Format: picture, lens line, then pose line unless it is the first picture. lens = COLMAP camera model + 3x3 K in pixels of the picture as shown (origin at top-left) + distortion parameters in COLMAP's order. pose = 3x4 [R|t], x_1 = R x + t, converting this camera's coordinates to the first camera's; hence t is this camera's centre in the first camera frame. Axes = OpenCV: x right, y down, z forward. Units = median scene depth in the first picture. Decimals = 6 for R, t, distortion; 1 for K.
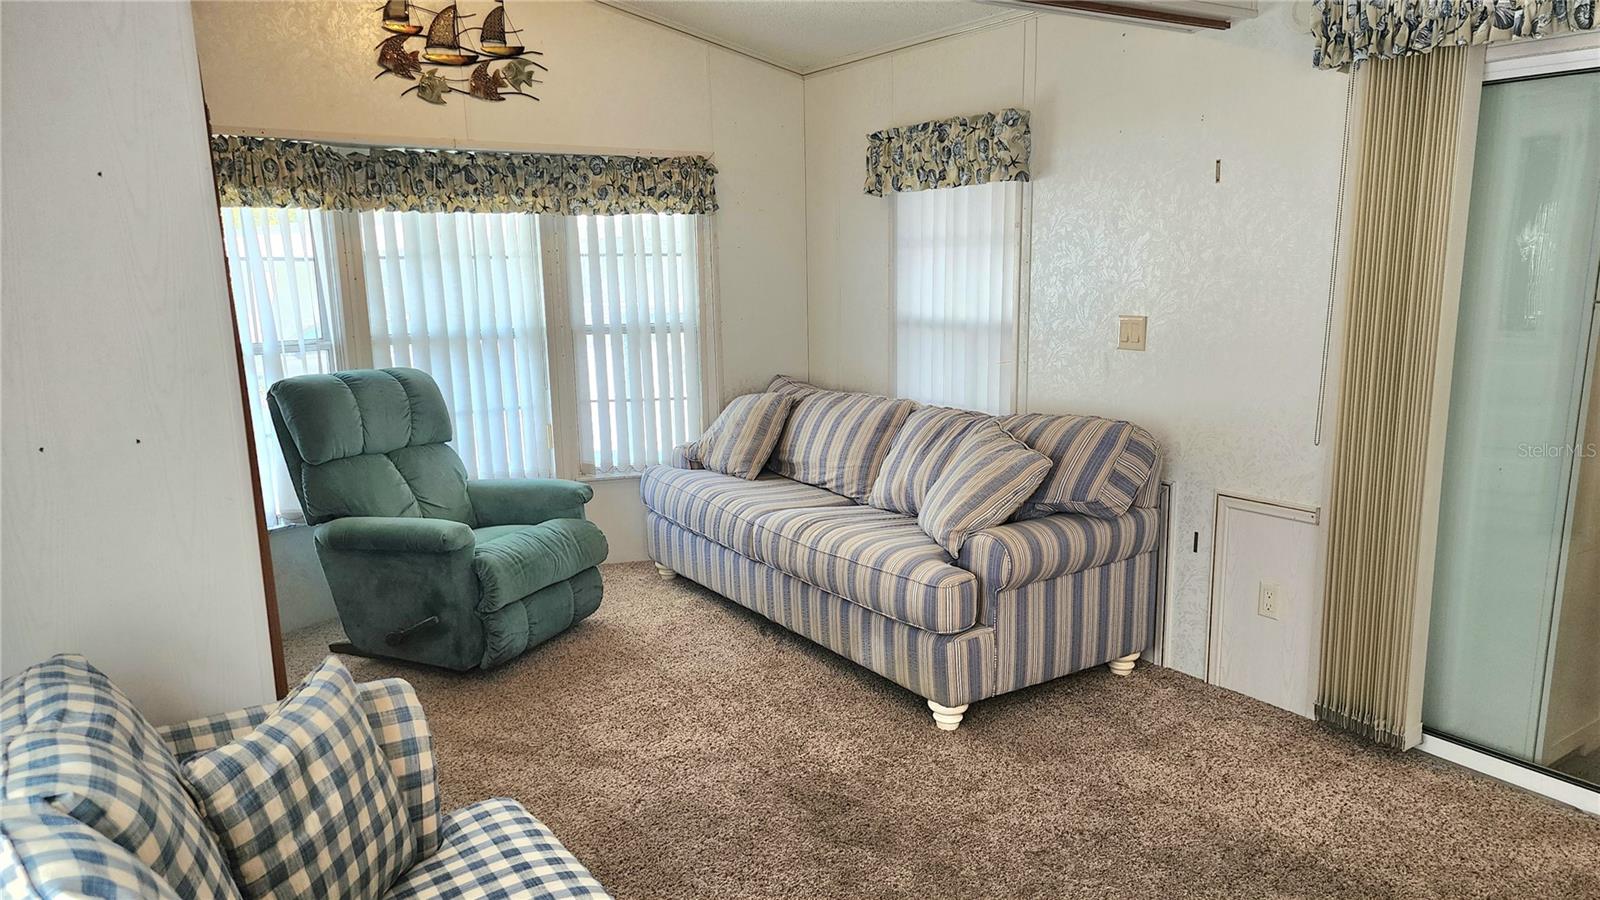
lens RADIAL K [[1060.1, 0, 809.7], [0, 1060.1, 463.7], [0, 0, 1]] dist [0.091582, -0.076364]
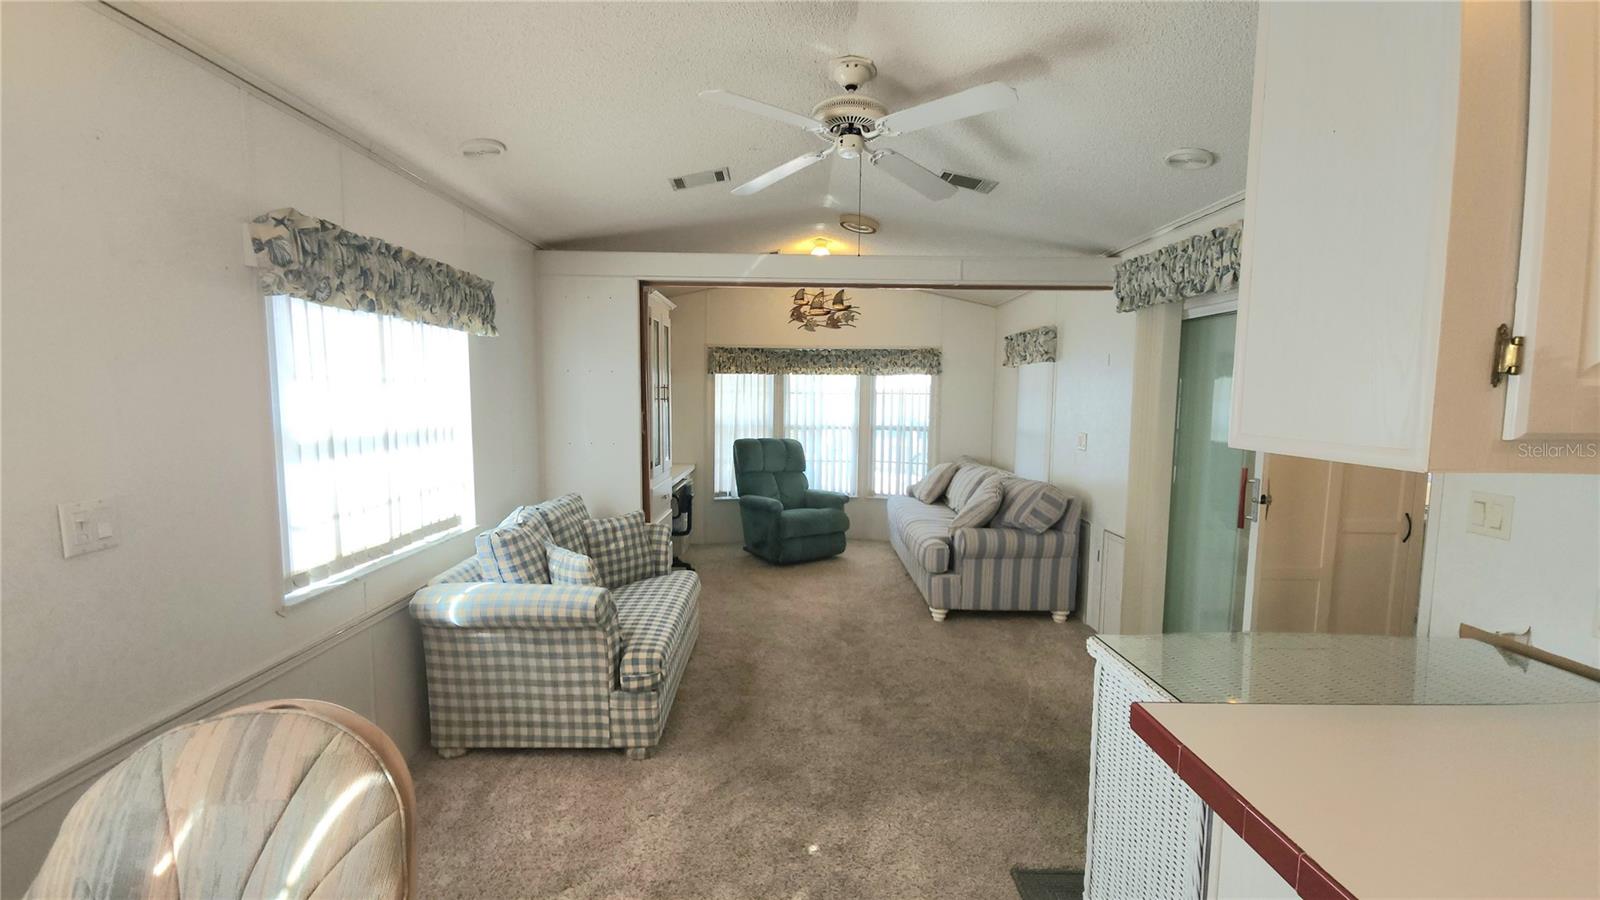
lens RADIAL K [[647.3, 0, 804.7], [0, 647.3, 459.1], [0, 0, 1]] dist [0.009970, -0.010843]
pose [[0.832667, 0.080856, -0.547839, 0.473857], [-0.127990, 0.990597, -0.048330, 0.022863], [0.538780, 0.110361, 0.835187, -0.195326]]
